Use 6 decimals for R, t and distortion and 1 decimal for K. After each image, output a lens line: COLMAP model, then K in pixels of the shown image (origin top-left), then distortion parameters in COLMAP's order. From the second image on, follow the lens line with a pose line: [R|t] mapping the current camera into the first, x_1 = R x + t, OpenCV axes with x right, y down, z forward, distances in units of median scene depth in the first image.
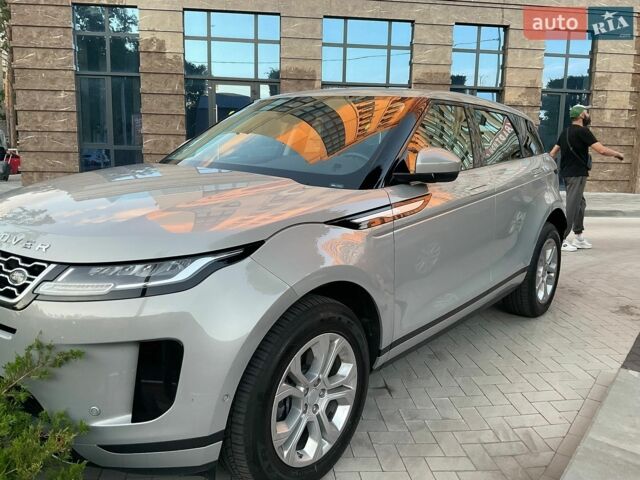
lens RADIAL K [[532.4, 0, 320.0], [0, 532.4, 240.0], [0, 0, 1]] dist [0.051087, -0.096091]
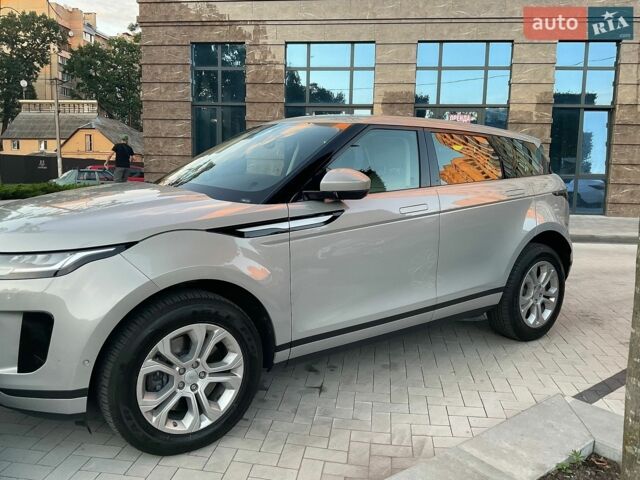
lens RADIAL K [[532.4, 0, 320.0], [0, 532.4, 240.0], [0, 0, 1]] dist [0.051087, -0.096091]
pose [[0.968934, 0.033171, -0.245087, 0.306665], [-0.043100, 0.998448, -0.035262, 0.011583], [0.243537, 0.044729, 0.968860, -0.052512]]
